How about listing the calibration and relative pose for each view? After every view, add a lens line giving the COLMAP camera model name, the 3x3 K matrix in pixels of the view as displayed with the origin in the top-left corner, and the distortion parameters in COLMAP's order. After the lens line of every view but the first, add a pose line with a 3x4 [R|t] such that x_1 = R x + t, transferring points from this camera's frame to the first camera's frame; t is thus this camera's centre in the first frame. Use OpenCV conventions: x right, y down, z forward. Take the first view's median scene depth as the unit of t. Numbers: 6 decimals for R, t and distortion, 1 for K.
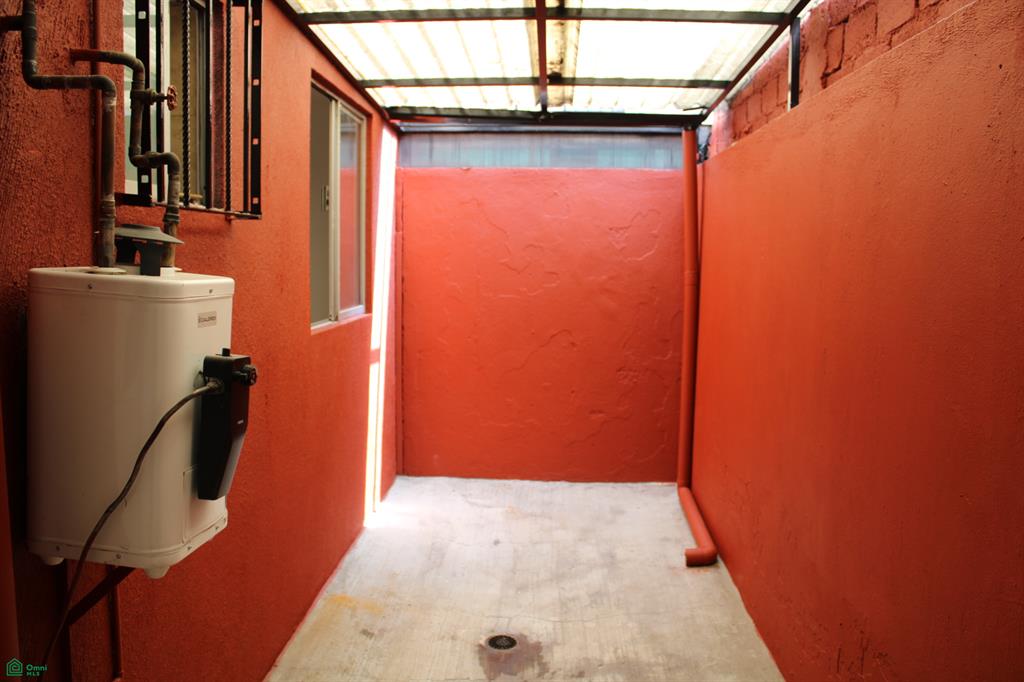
lens RADIAL K [[845.5, 0, 510.0], [0, 845.5, 348.9], [0, 0, 1]] dist [-0.144618, 0.123662]
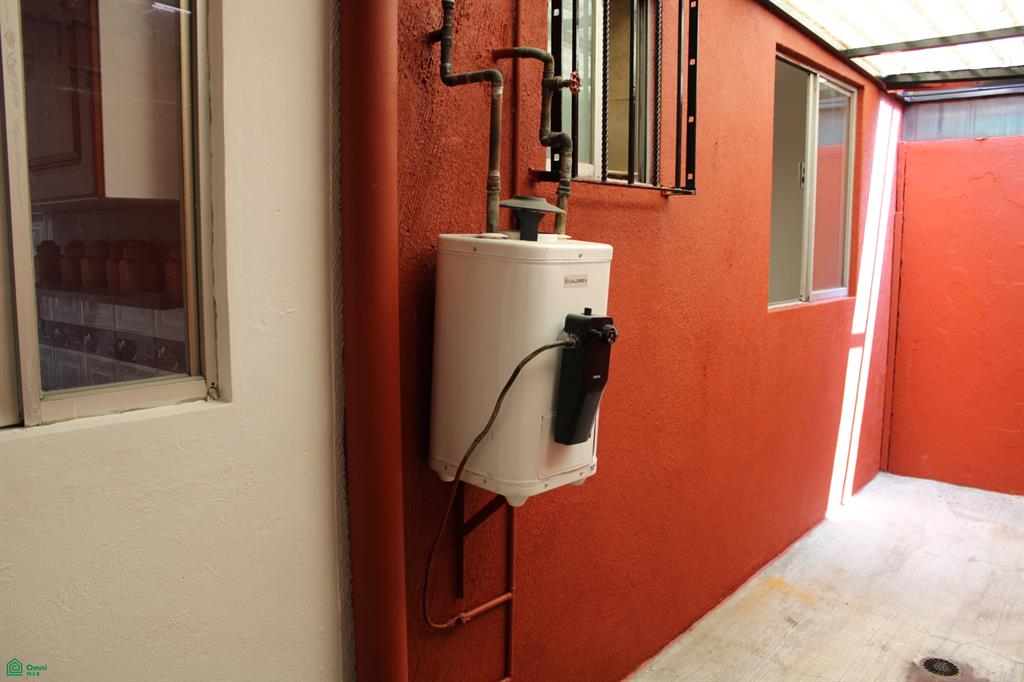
lens RADIAL K [[845.5, 0, 511.3], [0, 845.5, 345.9], [0, 0, 1]] dist [-0.144618, 0.123662]
pose [[0.803915, 0.068423, -0.590796, 0.107410], [-0.060585, 0.997614, 0.033098, 0.008385], [0.591651, 0.009185, 0.806142, 0.023171]]
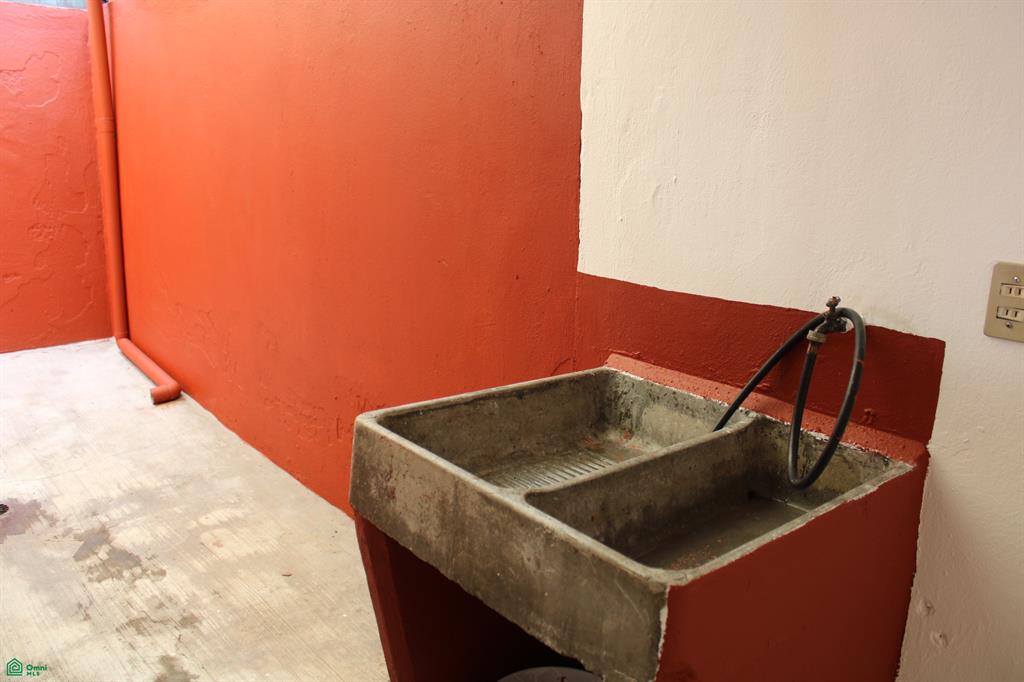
lens RADIAL K [[845.5, 0, 514.5], [0, 845.5, 342.0], [0, 0, 1]] dist [-0.144618, 0.123662]
pose [[0.731784, -0.158355, 0.662884, -0.149253], [0.058522, 0.983640, 0.170375, 0.041741], [-0.679019, -0.085884, 0.729079, -0.052229]]
